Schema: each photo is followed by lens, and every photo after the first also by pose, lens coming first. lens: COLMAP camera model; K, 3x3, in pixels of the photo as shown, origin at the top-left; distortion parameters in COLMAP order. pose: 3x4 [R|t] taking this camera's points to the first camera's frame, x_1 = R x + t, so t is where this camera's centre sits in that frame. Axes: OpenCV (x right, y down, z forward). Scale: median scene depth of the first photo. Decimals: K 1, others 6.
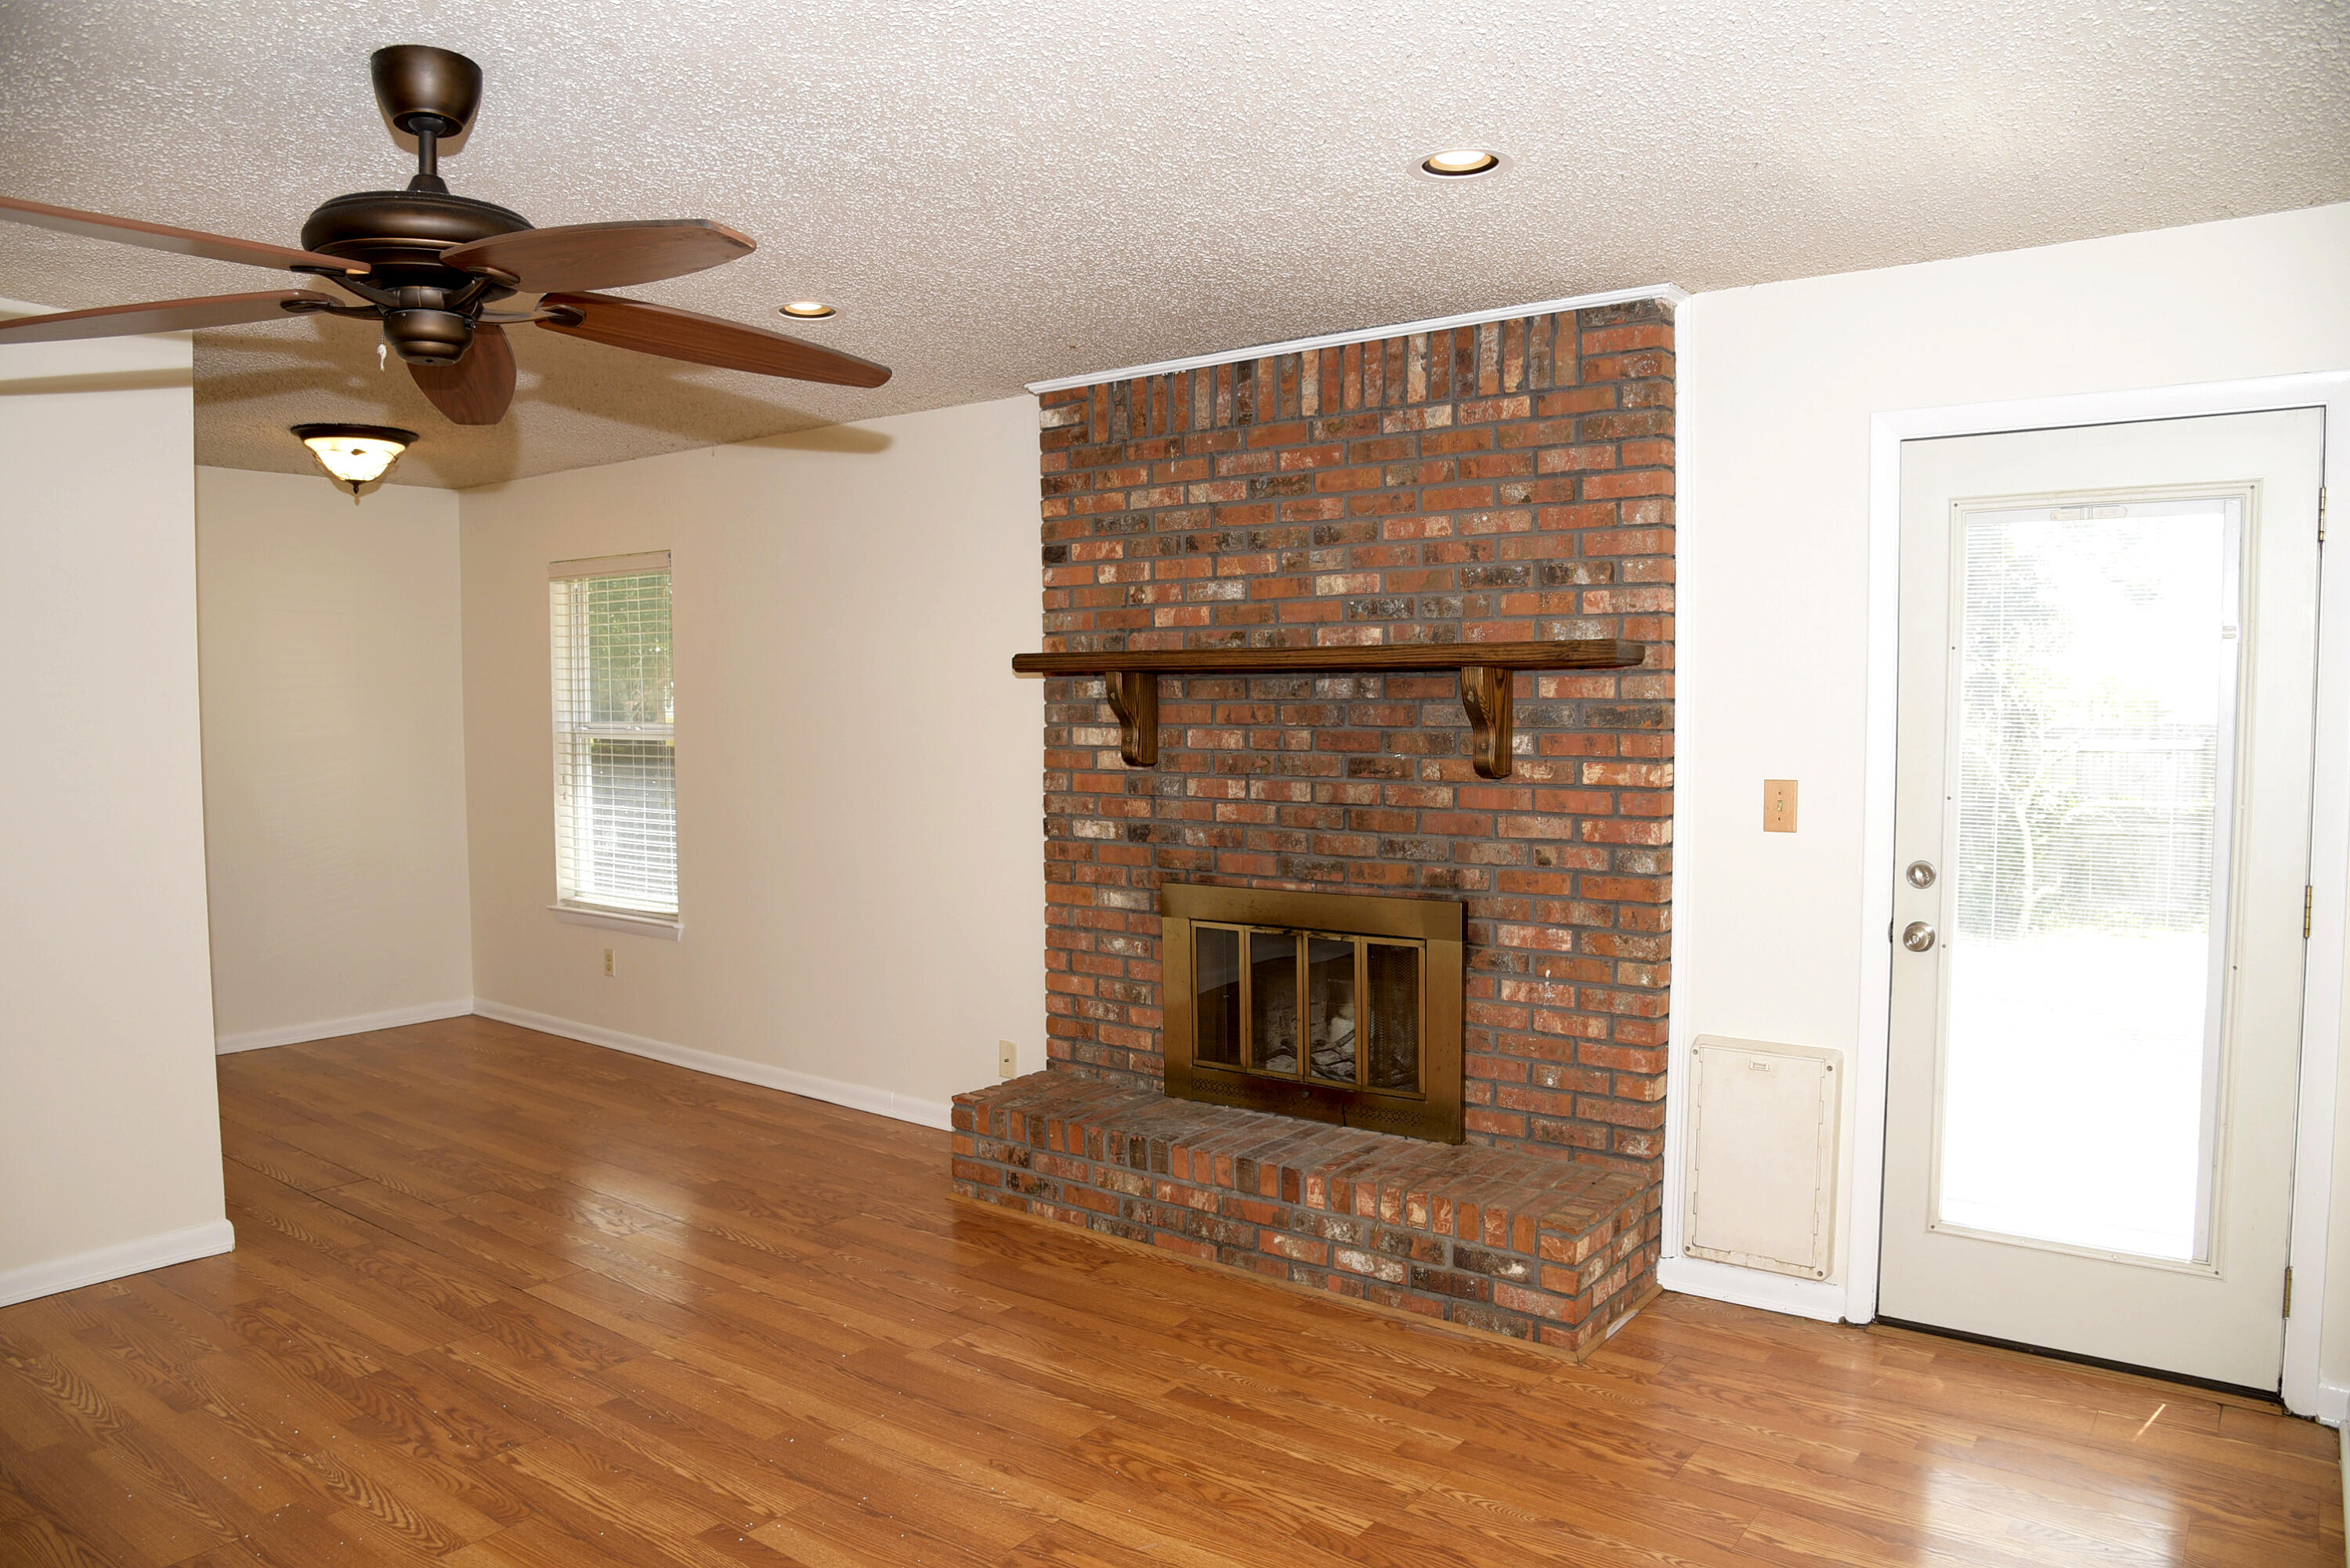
lens RADIAL K [[1591.5, 0, 1164.7], [0, 1591.5, 811.4], [0, 0, 1]] dist [-0.115106, 0.062713]
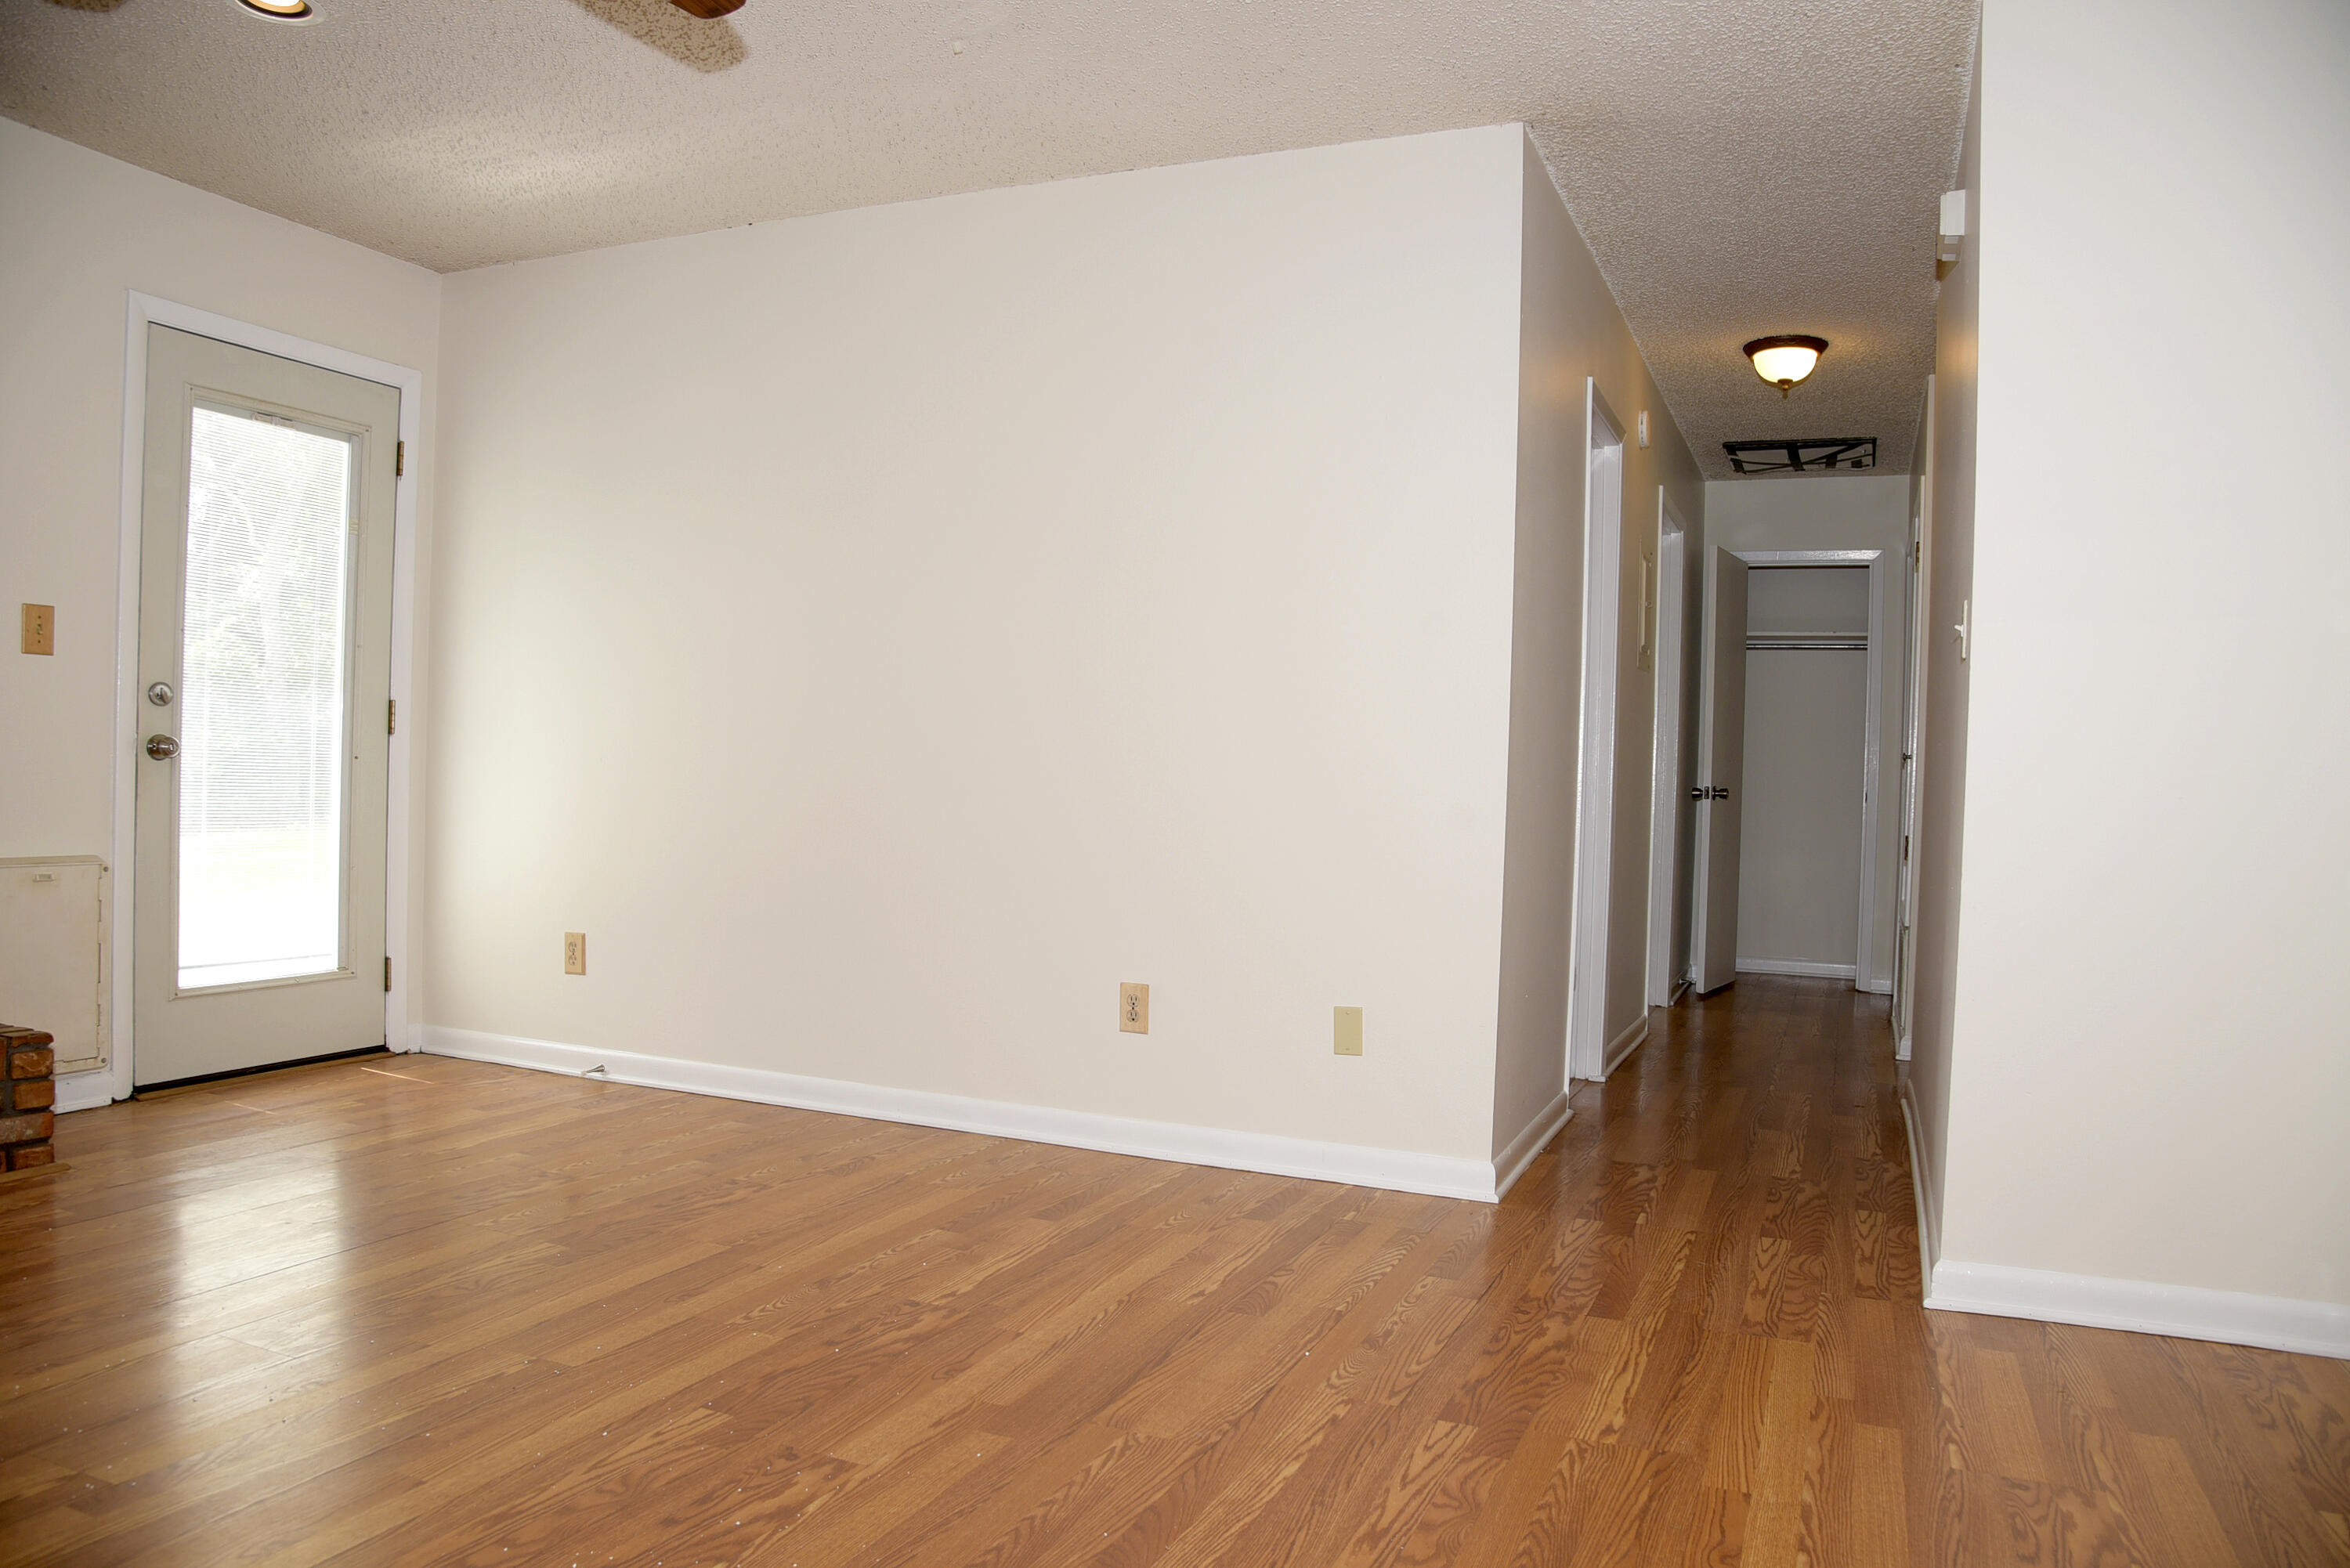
lens RADIAL K [[1591.5, 0, 1164.7], [0, 1591.5, 811.4], [0, 0, 1]] dist [-0.115106, 0.062713]
pose [[-0.226465, -0.025002, 0.973698, -0.702142], [0.037028, 0.998727, 0.034256, 0.100957], [-0.973315, 0.043812, -0.225251, 0.448771]]
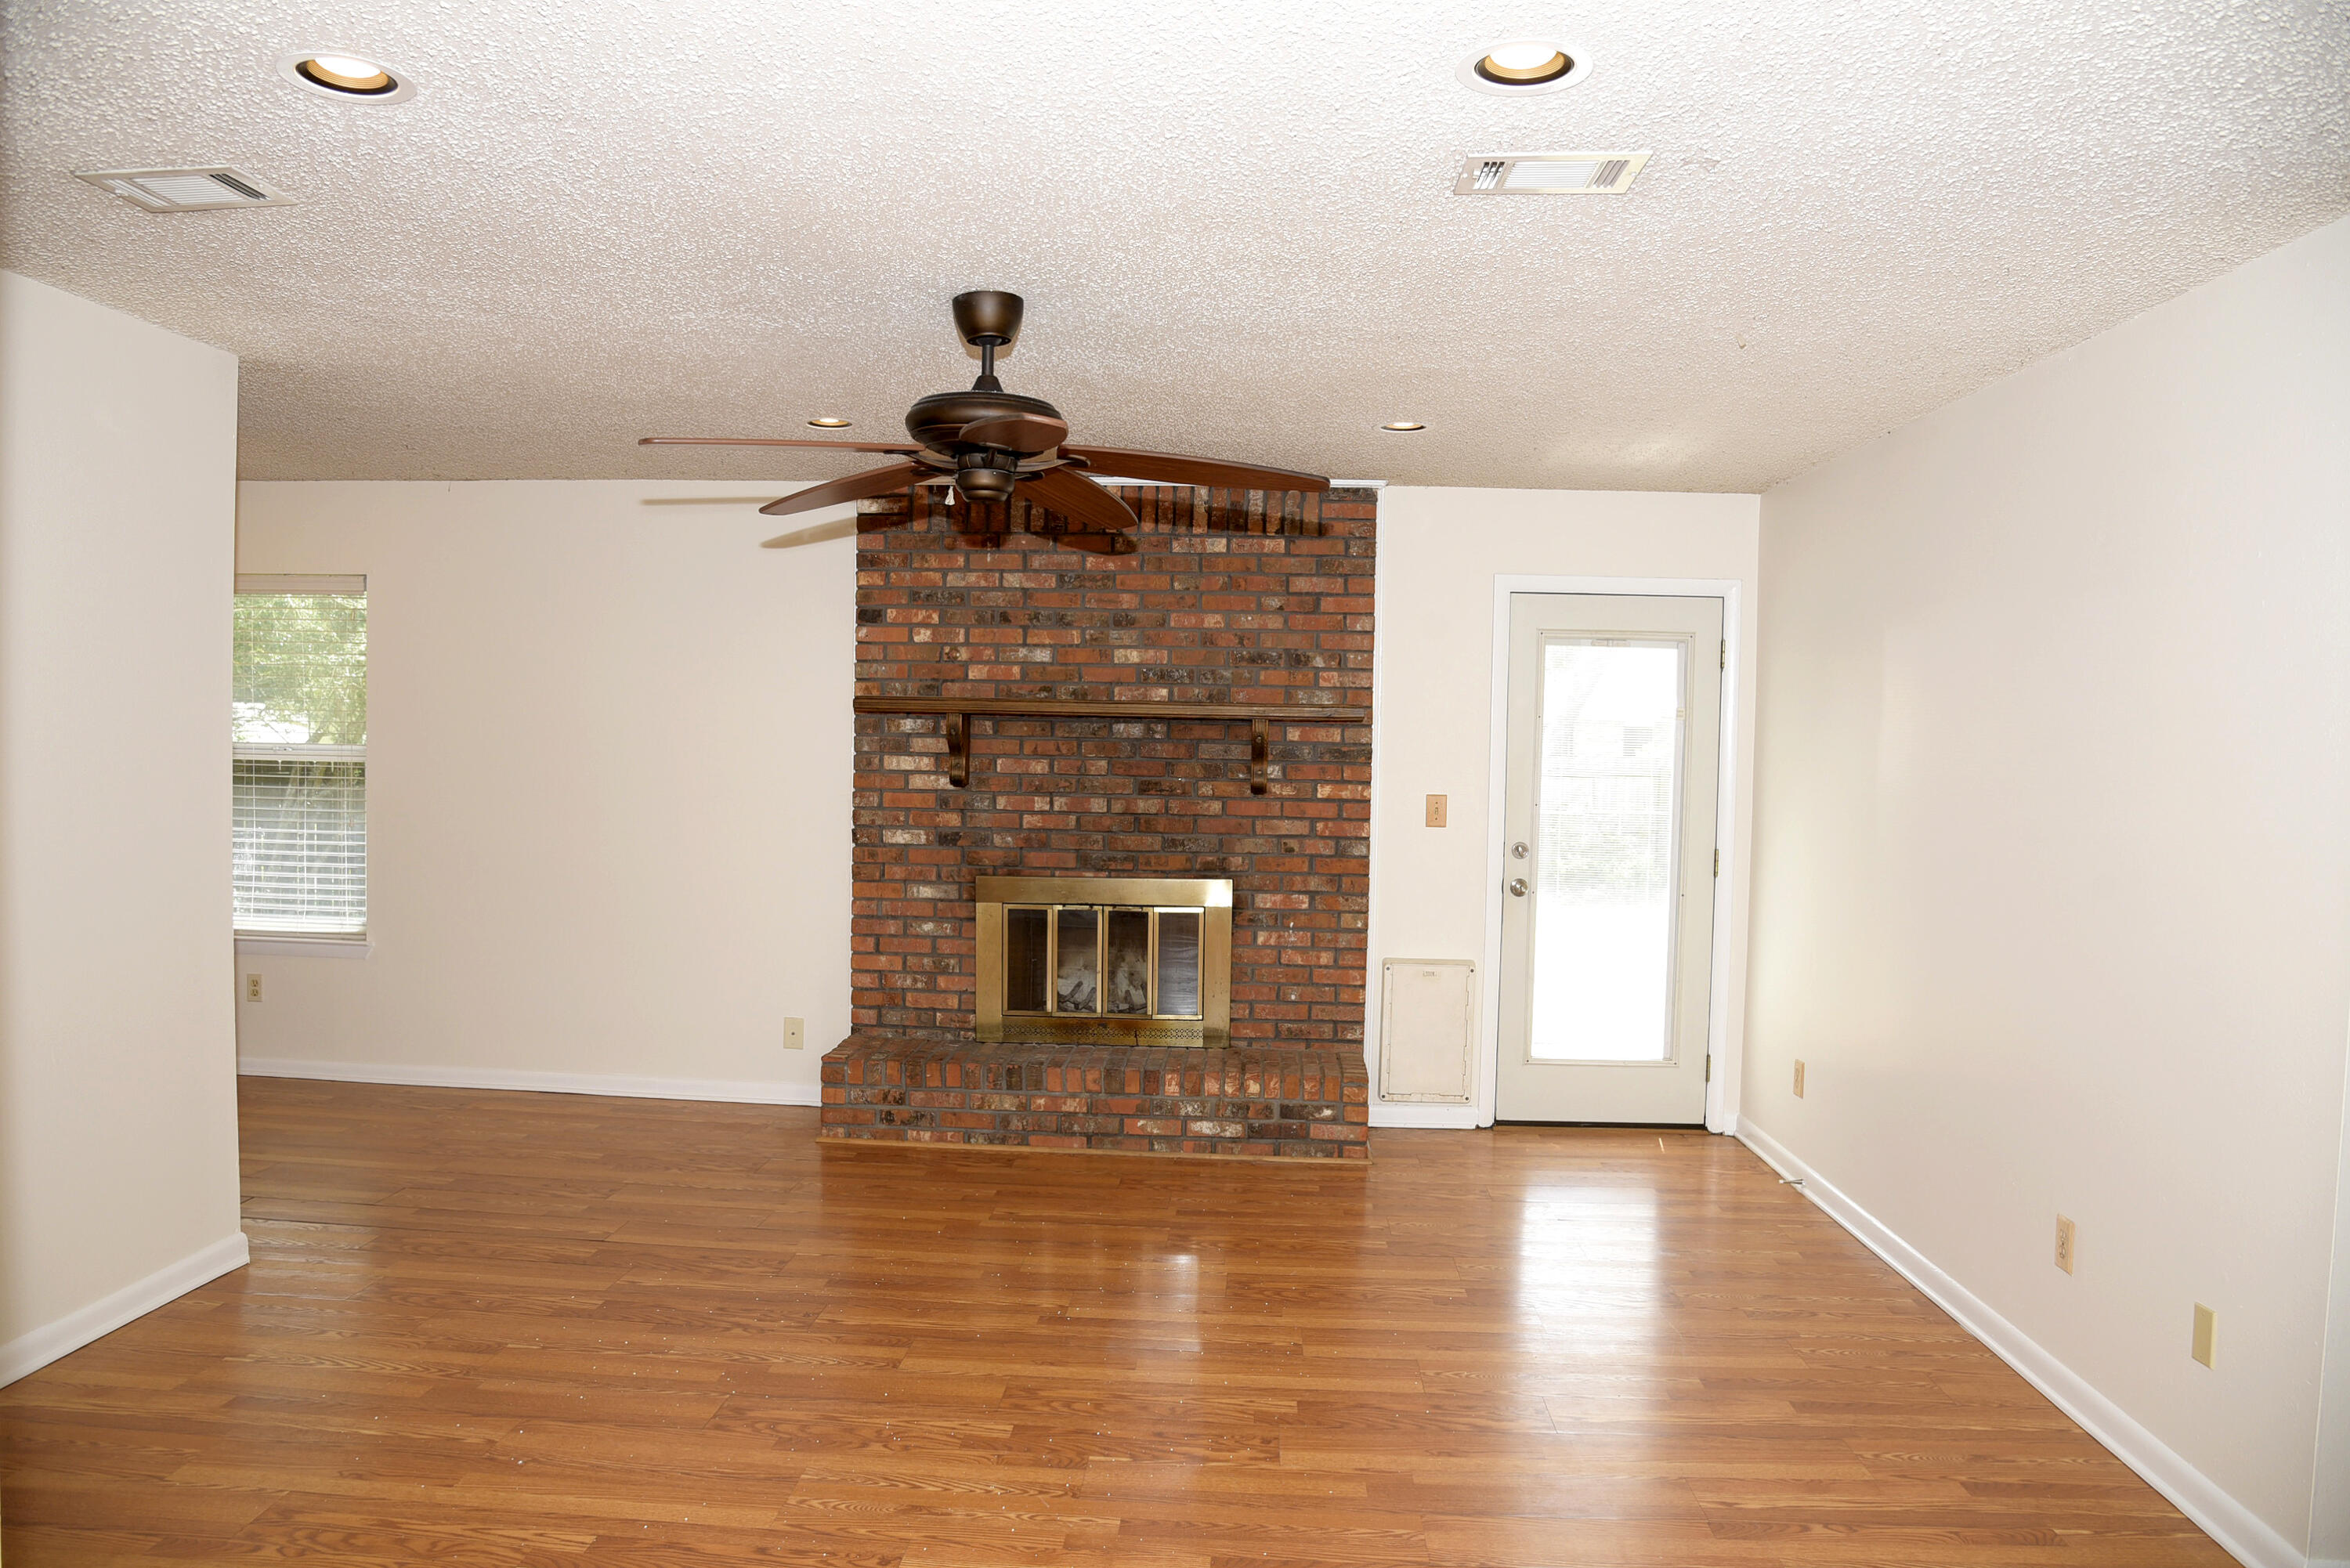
lens RADIAL K [[1591.5, 0, 1164.7], [0, 1591.5, 811.4], [0, 0, 1]] dist [-0.115106, 0.062713]
pose [[0.835759, -0.007182, 0.549049, -0.664611], [0.015569, 0.999822, -0.010622, 0.009051], [-0.548876, 0.017426, 0.835722, -0.189644]]
